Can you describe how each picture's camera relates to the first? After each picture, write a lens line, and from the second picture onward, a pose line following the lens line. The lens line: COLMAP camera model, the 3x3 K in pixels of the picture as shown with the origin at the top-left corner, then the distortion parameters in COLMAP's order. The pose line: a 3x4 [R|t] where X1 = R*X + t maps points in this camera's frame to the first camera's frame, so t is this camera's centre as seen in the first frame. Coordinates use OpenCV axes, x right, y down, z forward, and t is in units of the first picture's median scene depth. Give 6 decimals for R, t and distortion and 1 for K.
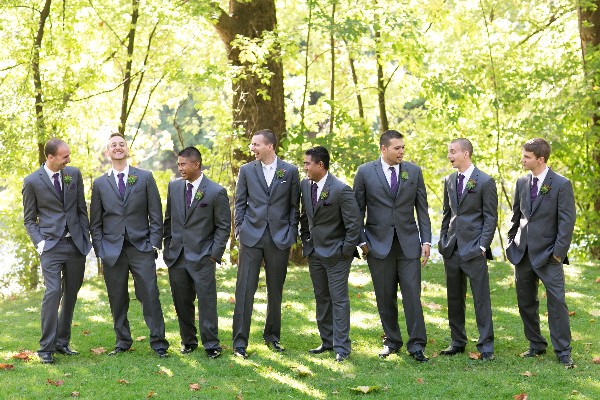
lens RADIAL K [[1481.8, 0, 302.0], [0, 1481.8, 202.2], [0, 0, 1]] dist [0.105900, 0.000000]
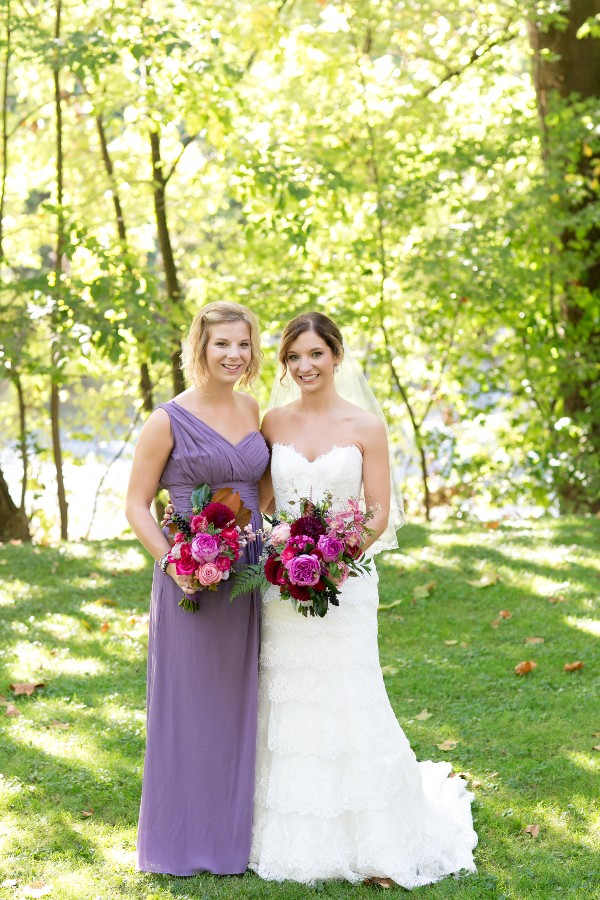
lens RADIAL K [[2222.7, 0, 299.6], [0, 2222.7, 451.6], [0, 0, 1]] dist [0.105900, 0.000000]
pose [[0.994839, -0.018895, 0.099689, 0.023769], [0.015387, 0.999239, 0.035839, -0.010278], [-0.100290, -0.034120, 0.994373, 0.225283]]
